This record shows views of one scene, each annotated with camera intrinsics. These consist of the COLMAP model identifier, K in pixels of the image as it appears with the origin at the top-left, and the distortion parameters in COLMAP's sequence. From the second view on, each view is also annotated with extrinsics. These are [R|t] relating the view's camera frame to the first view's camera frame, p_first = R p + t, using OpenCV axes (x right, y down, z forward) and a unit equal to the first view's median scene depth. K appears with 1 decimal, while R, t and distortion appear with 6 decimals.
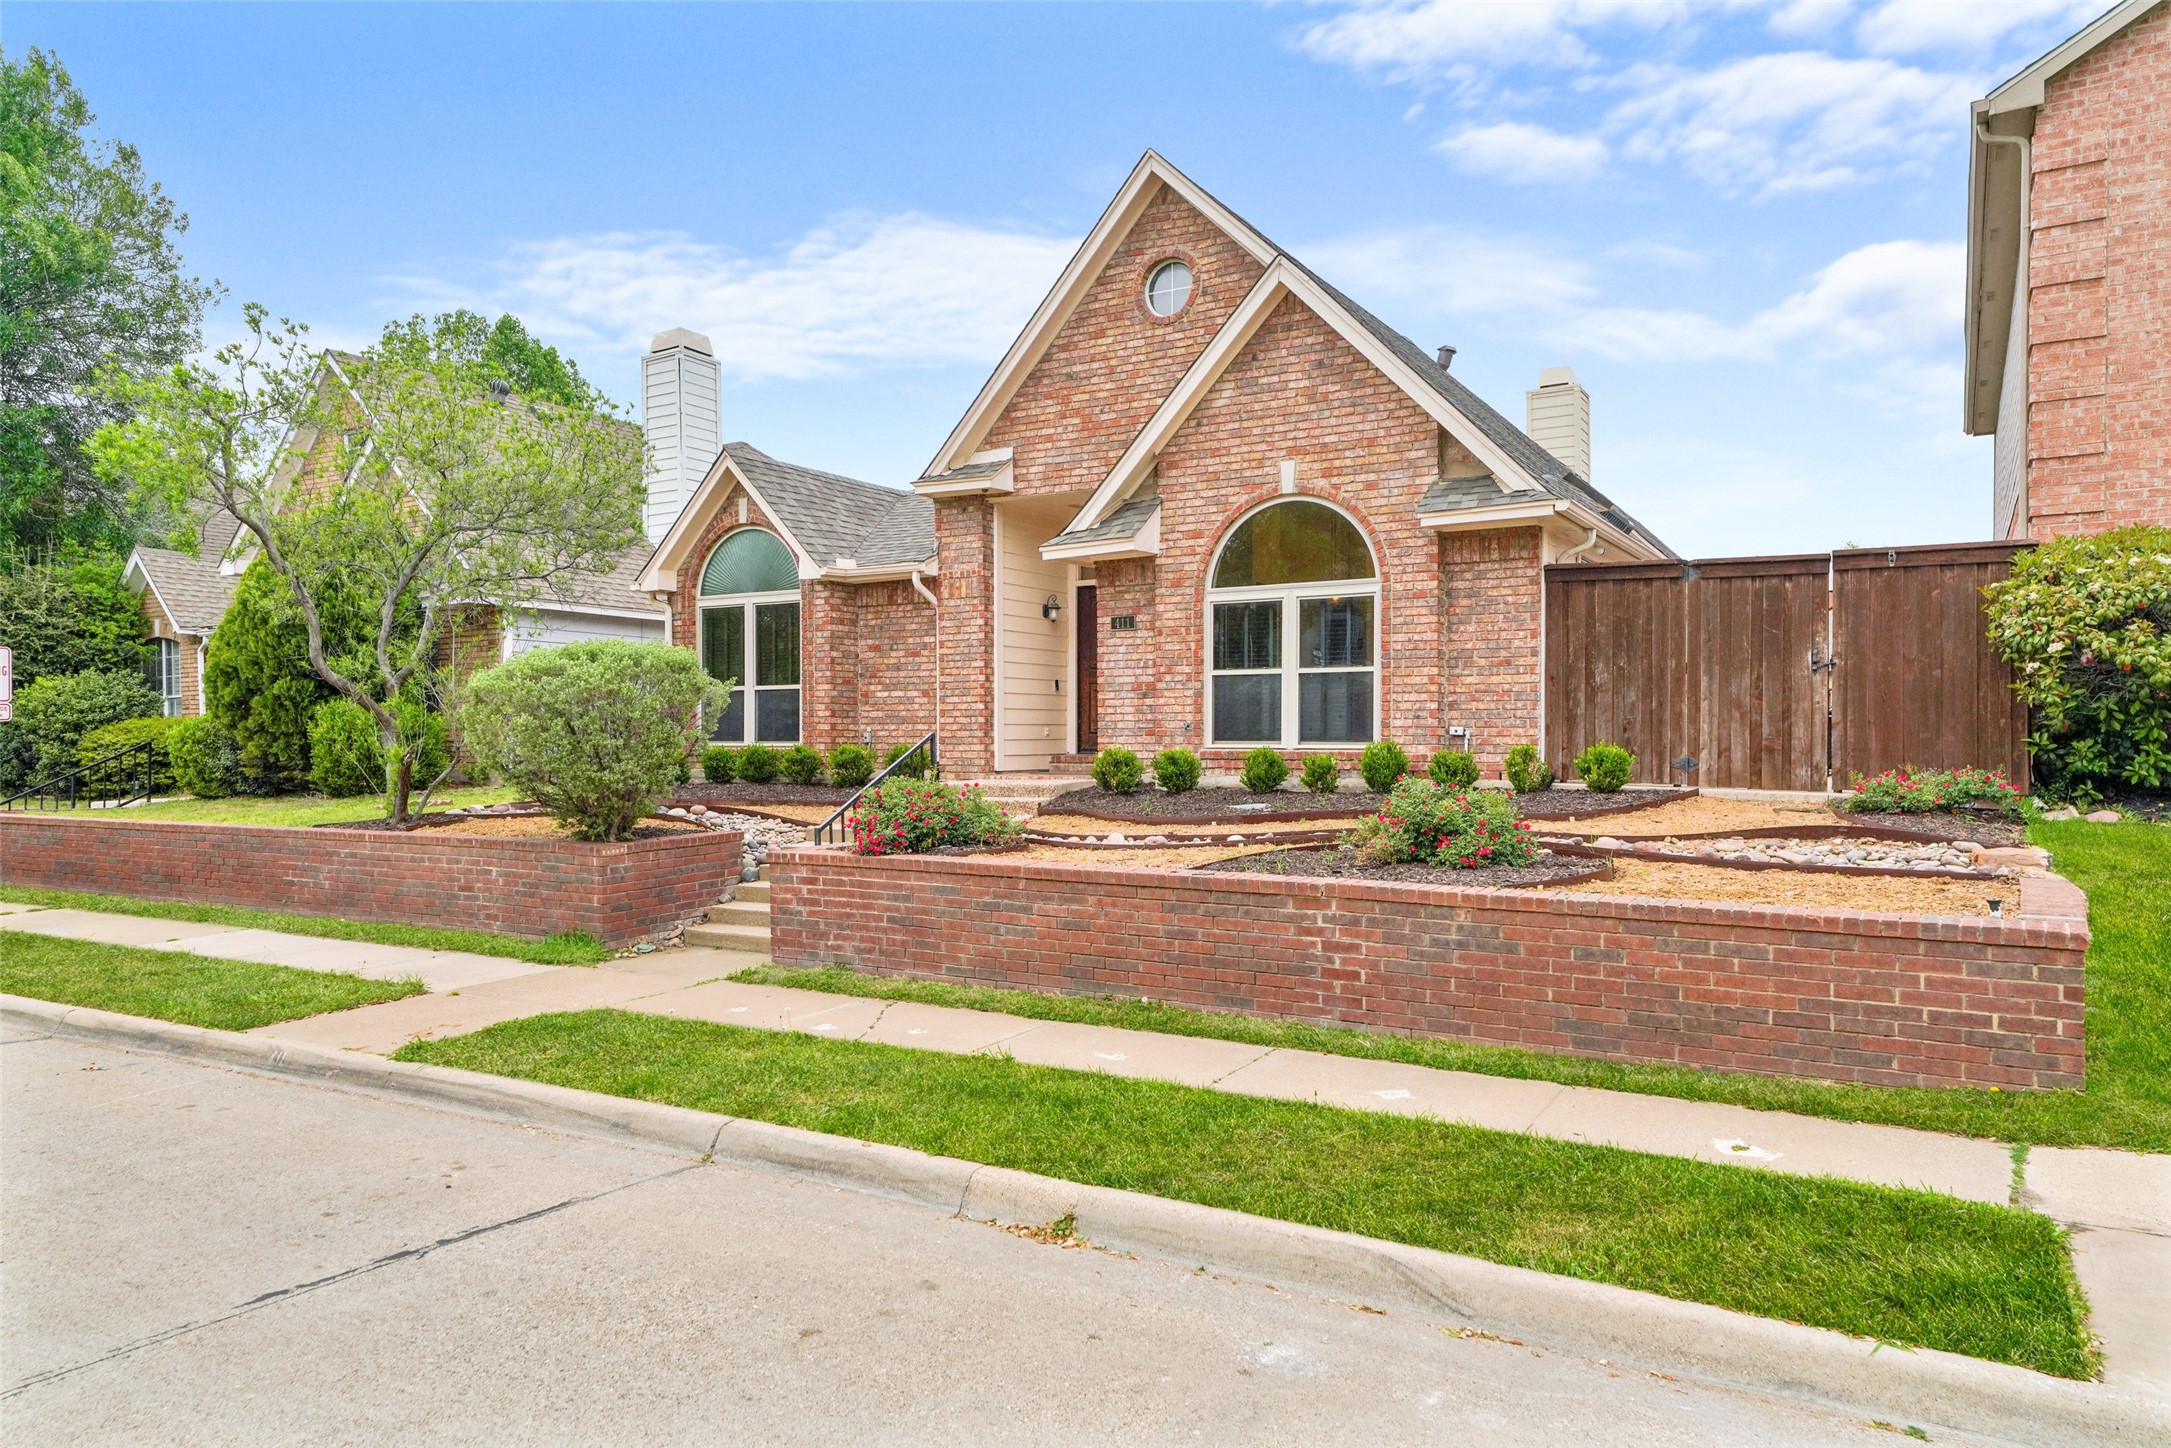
lens RADIAL K [[1401.9, 0, 1085.5], [0, 1401.9, 724.0], [0, 0, 1]] dist [0.066585, -0.000708]
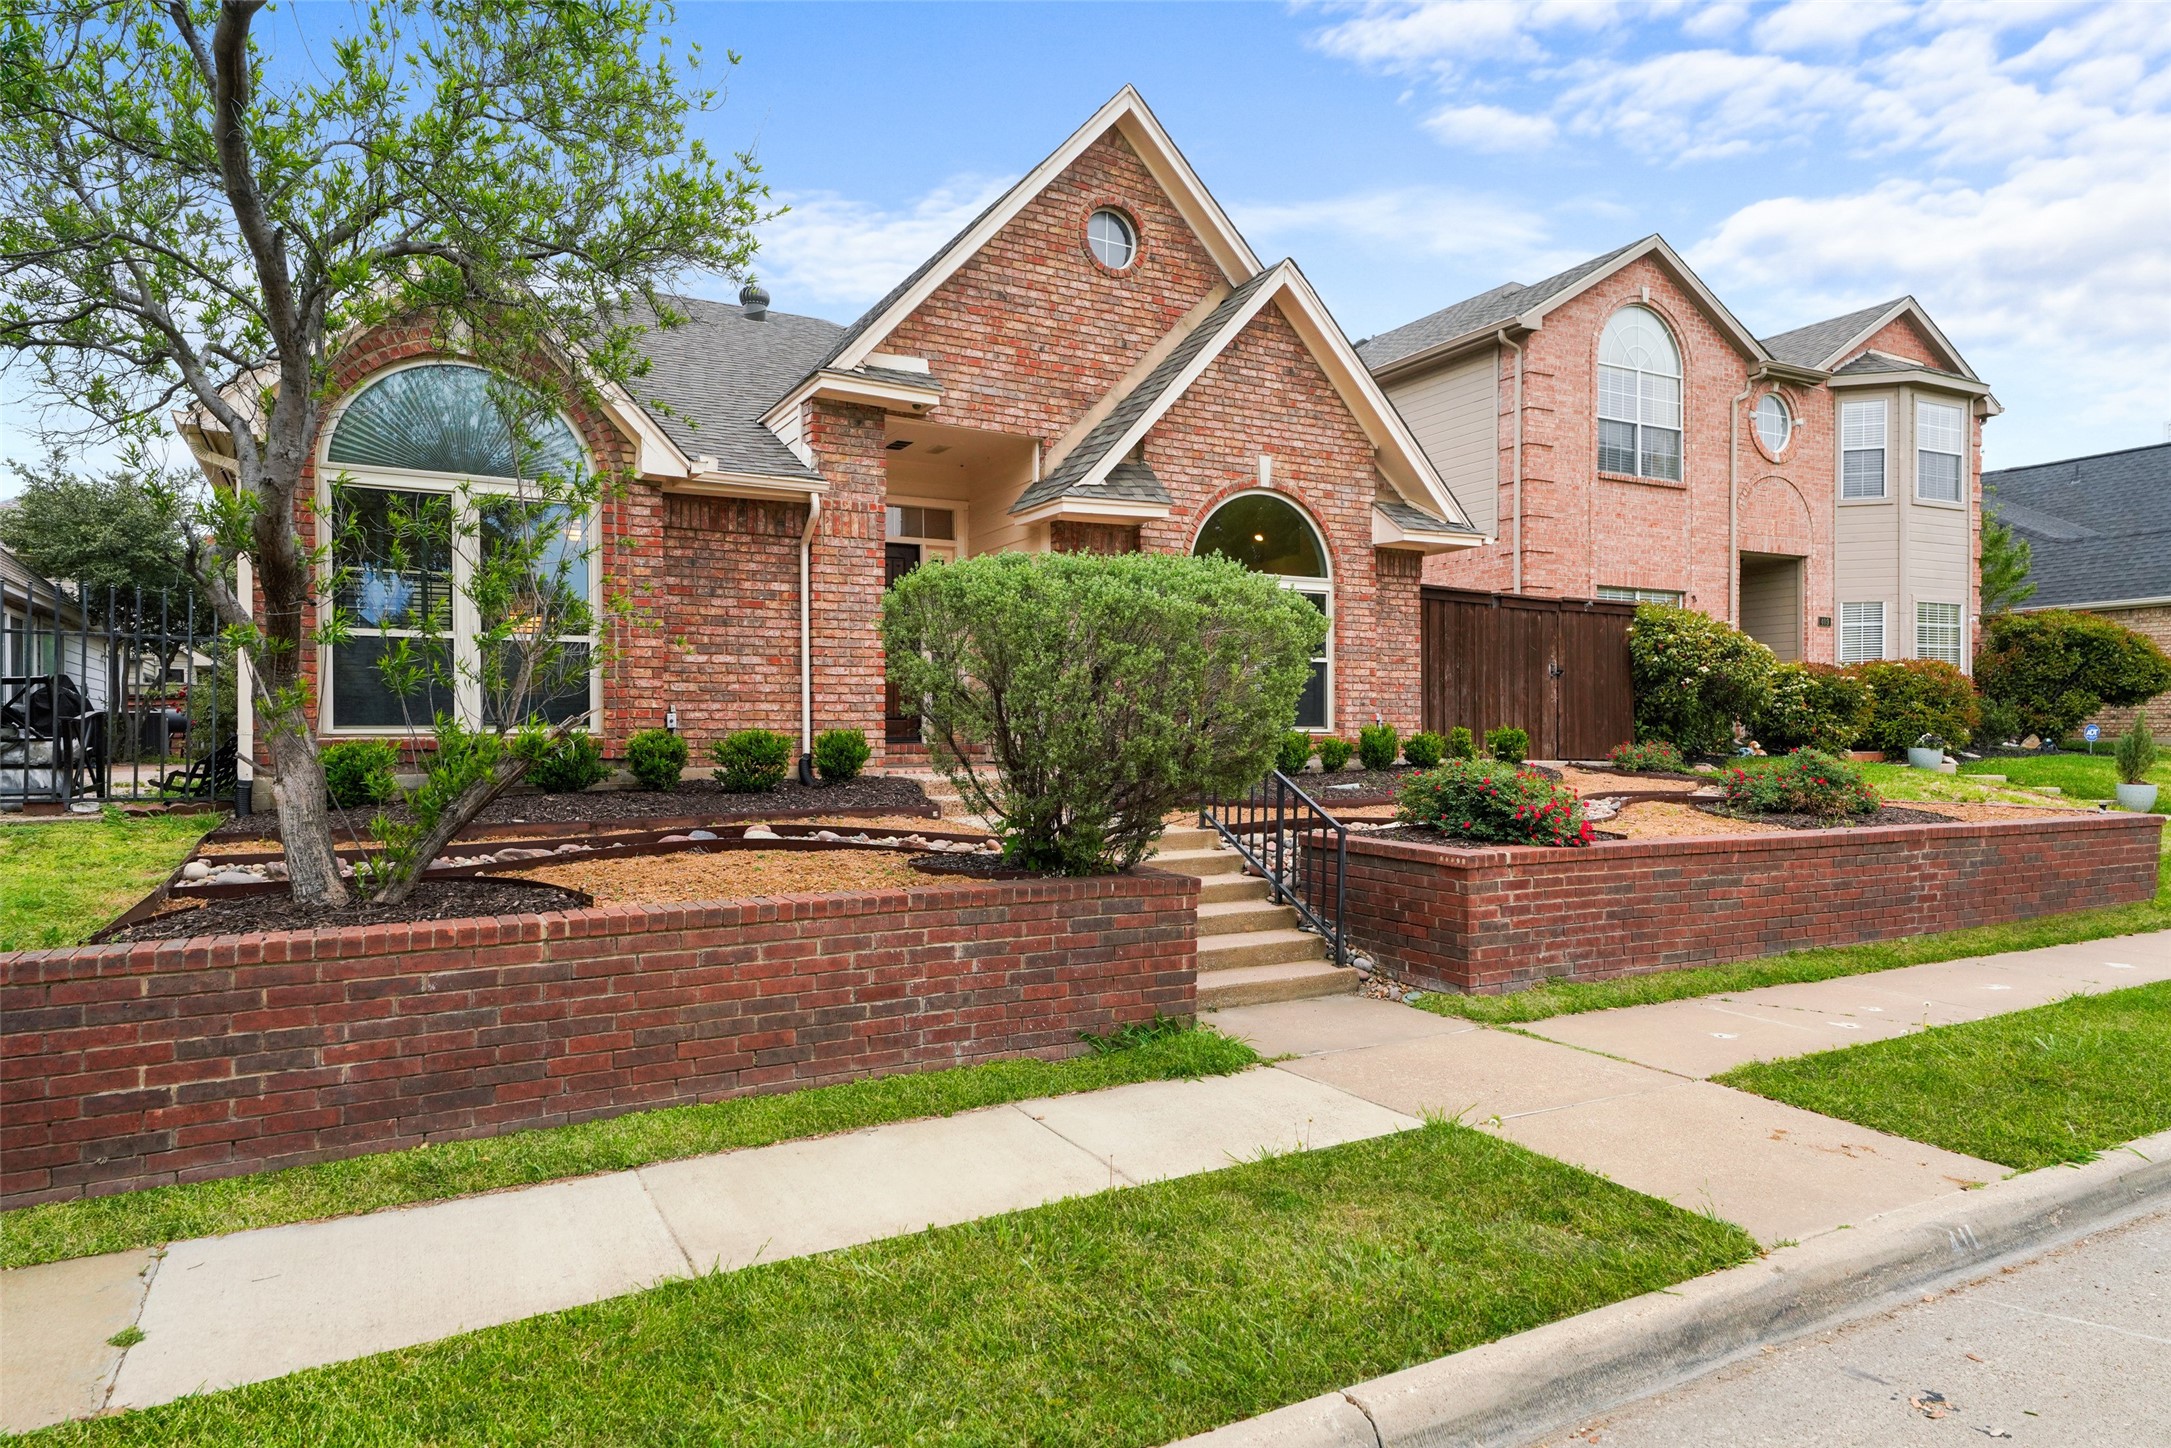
lens RADIAL K [[1276.3, 0, 1085.5], [0, 1276.3, 724.0], [0, 0, 1]] dist [0.052528, -0.001044]
pose [[0.497434, 0.008468, 0.867460, -0.744346], [-0.004662, 0.999964, -0.007088, 0.018537], [-0.867489, -0.000518, 0.497456, 0.647165]]
